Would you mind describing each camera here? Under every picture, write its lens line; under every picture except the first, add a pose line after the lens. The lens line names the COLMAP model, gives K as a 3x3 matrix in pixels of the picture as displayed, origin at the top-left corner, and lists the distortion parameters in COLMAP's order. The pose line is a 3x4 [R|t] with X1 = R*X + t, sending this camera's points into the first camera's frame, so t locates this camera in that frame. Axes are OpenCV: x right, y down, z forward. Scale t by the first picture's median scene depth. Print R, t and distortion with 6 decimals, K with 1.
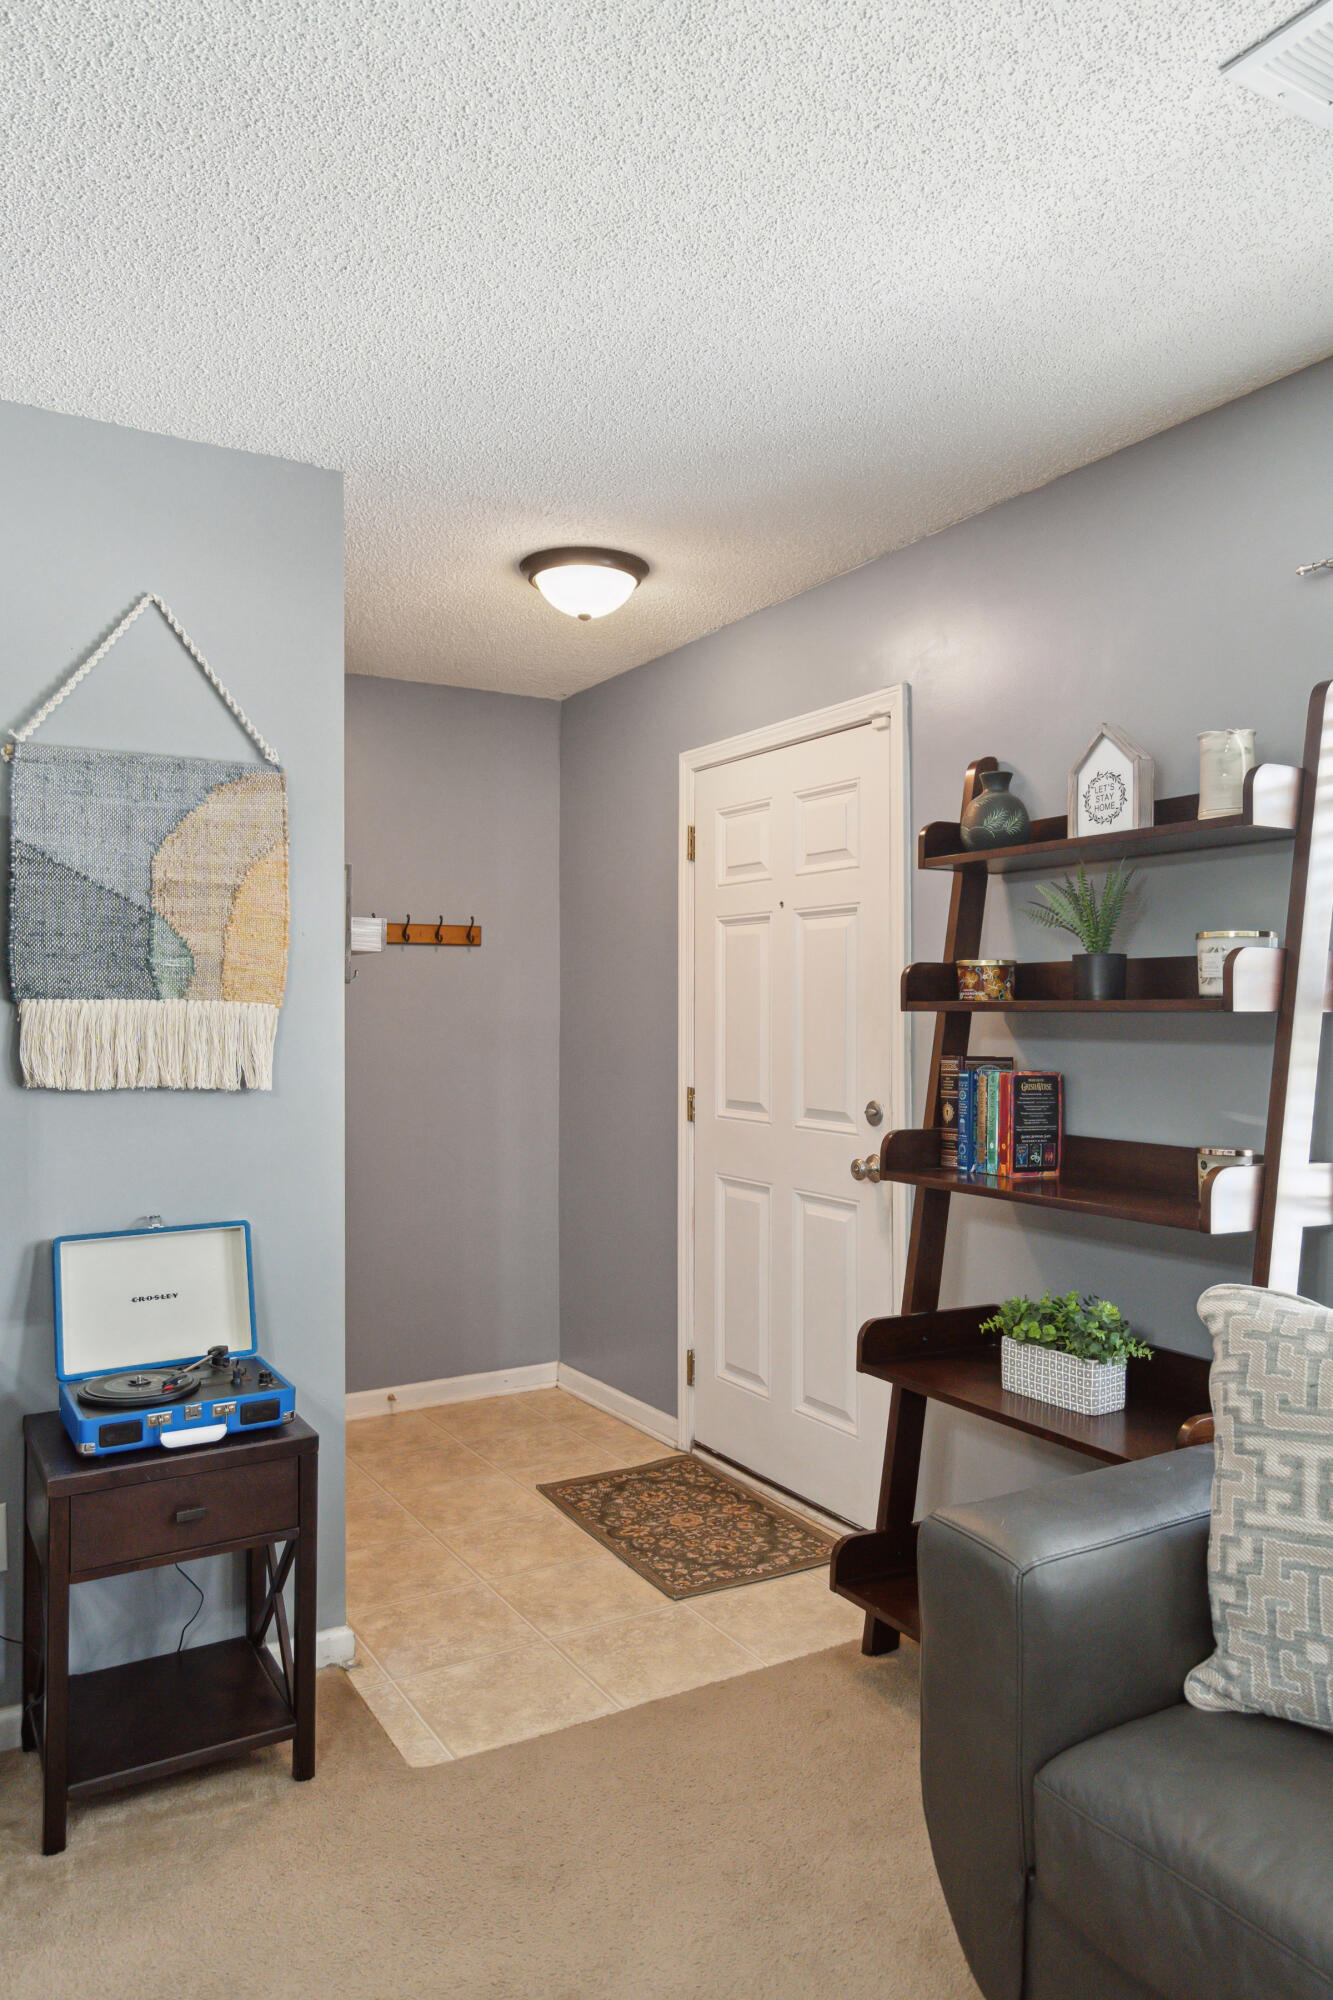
lens RADIAL K [[1347.8, 0, 665.6], [0, 1347.8, 986.1], [0, 0, 1]] dist [0.004259, 0.005229]
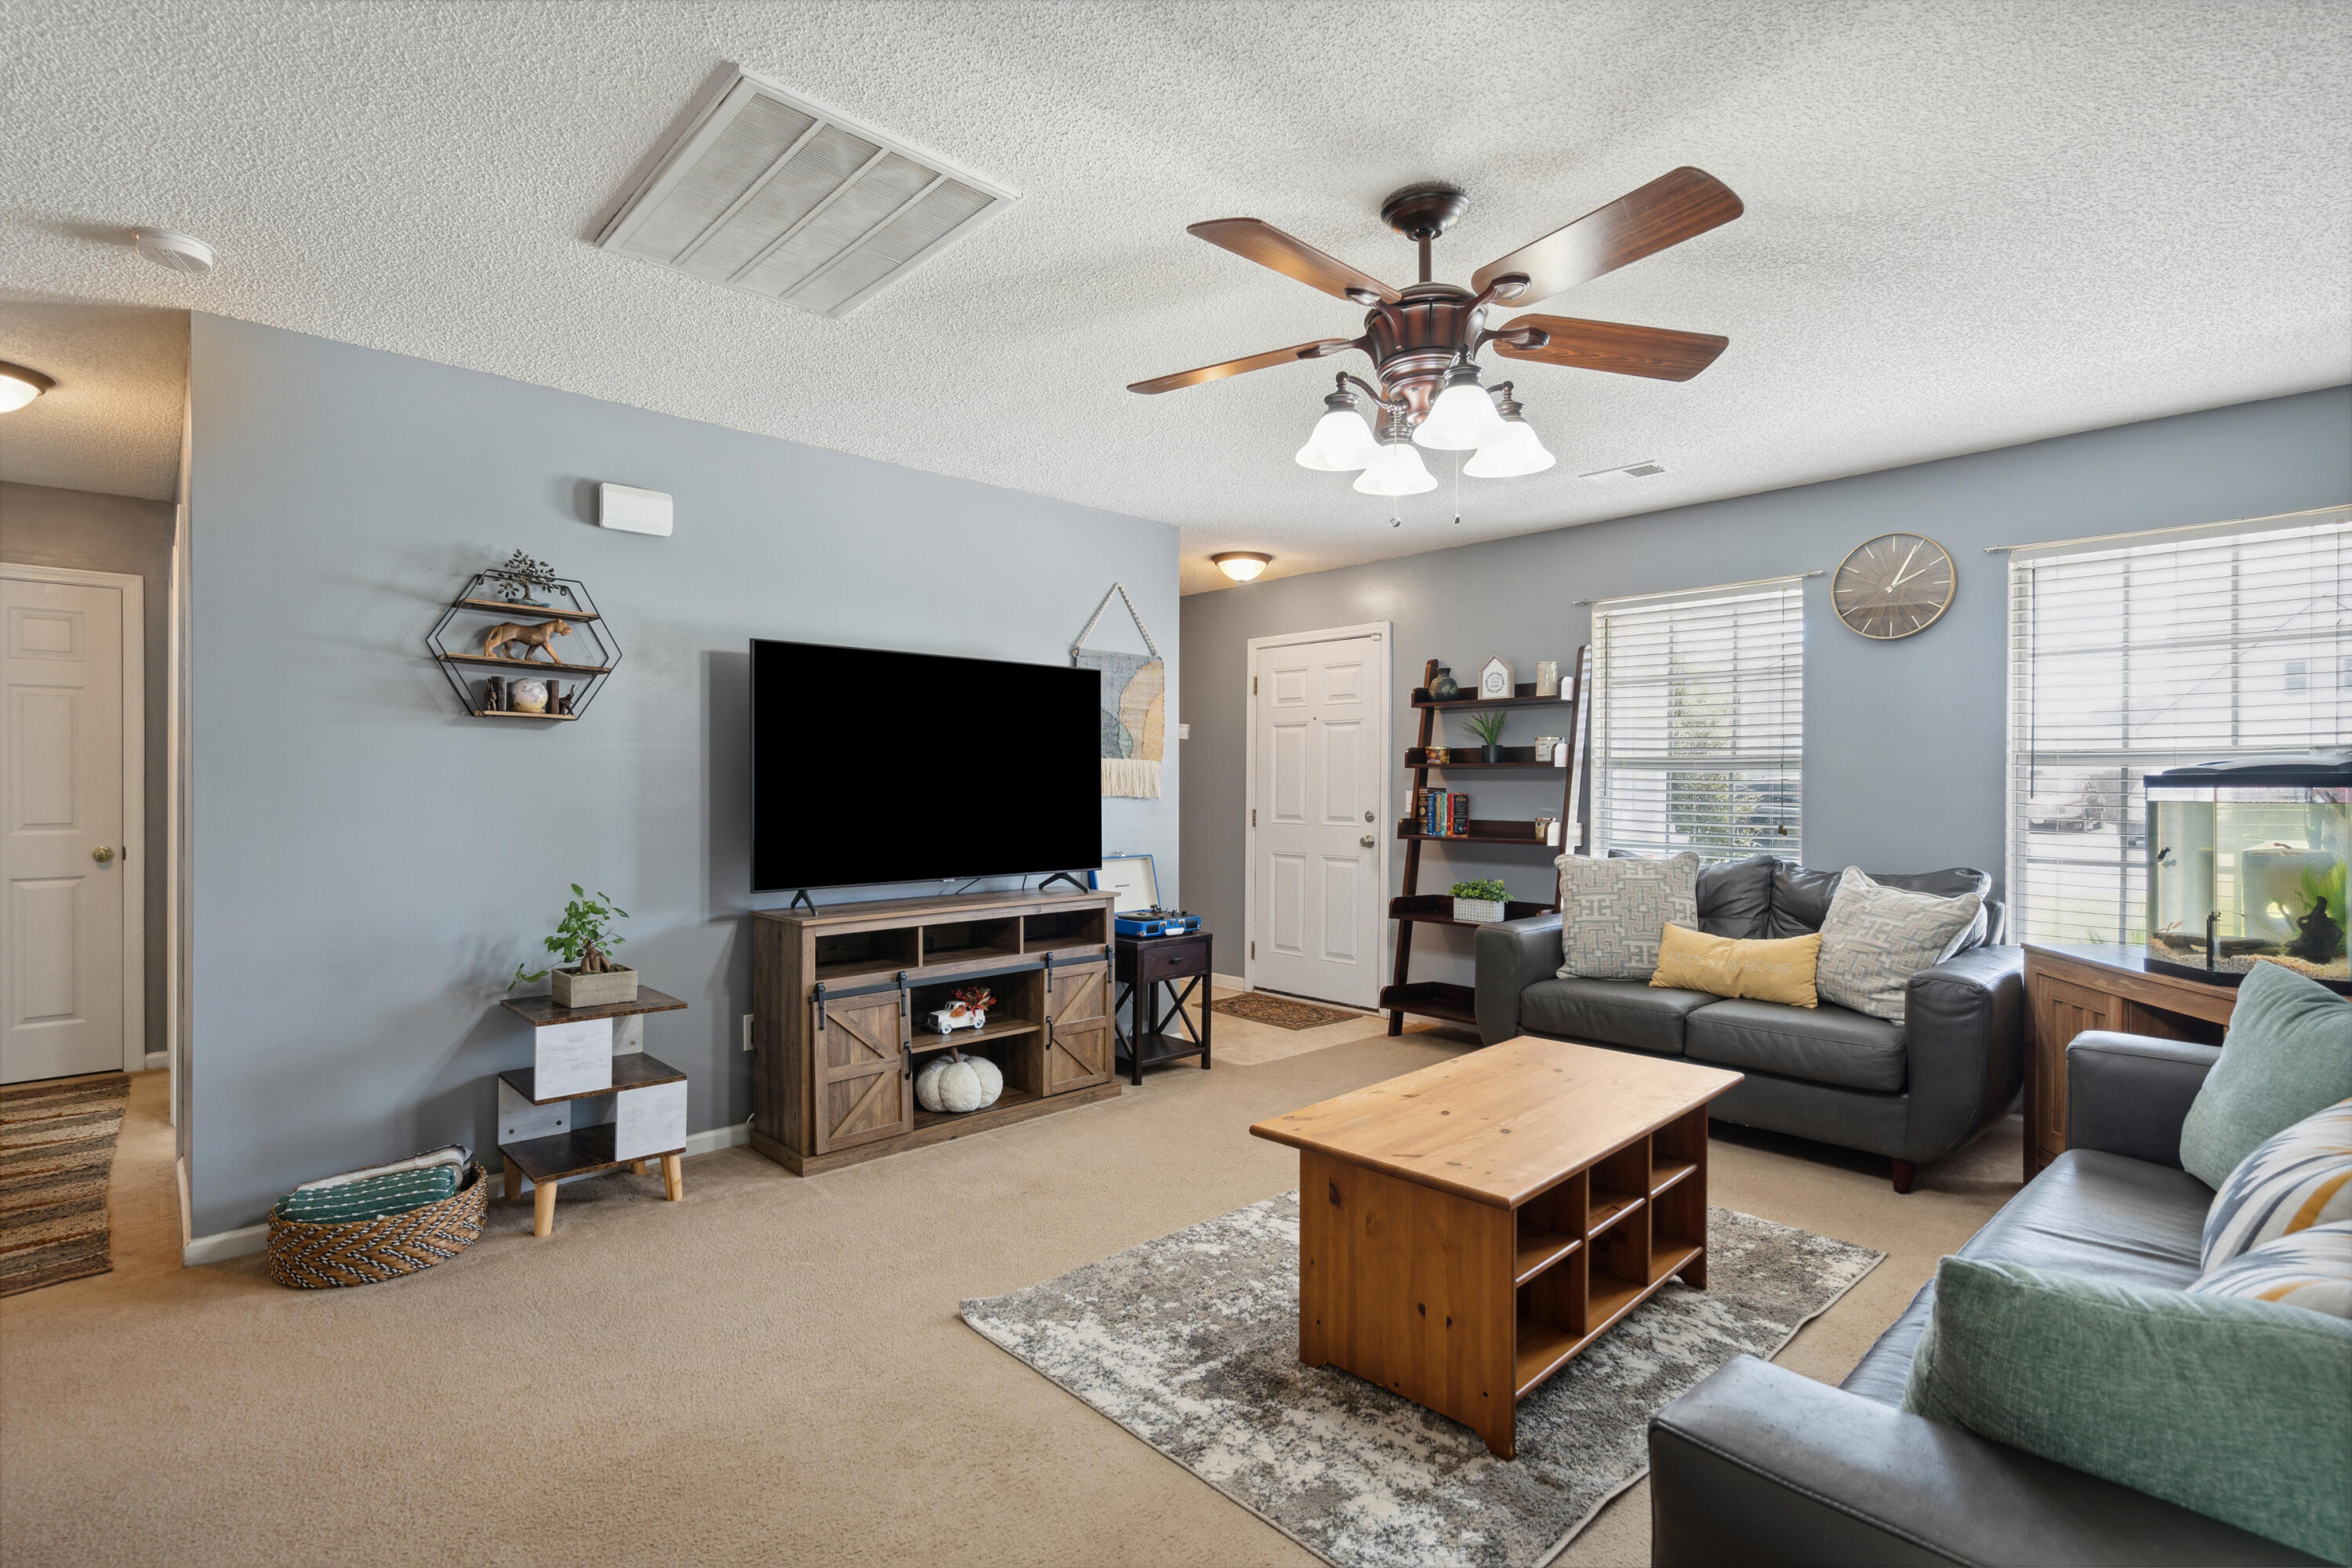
lens RADIAL K [[1119.5, 0, 1175.6], [0, 1119.5, 793.1], [0, 0, 1]] dist [0.003030, -0.000356]
pose [[0.977129, 0.005780, 0.212568, -0.664606], [-0.010920, 0.999675, 0.023016, 0.022910], [-0.212366, -0.024810, 0.976875, -0.869764]]
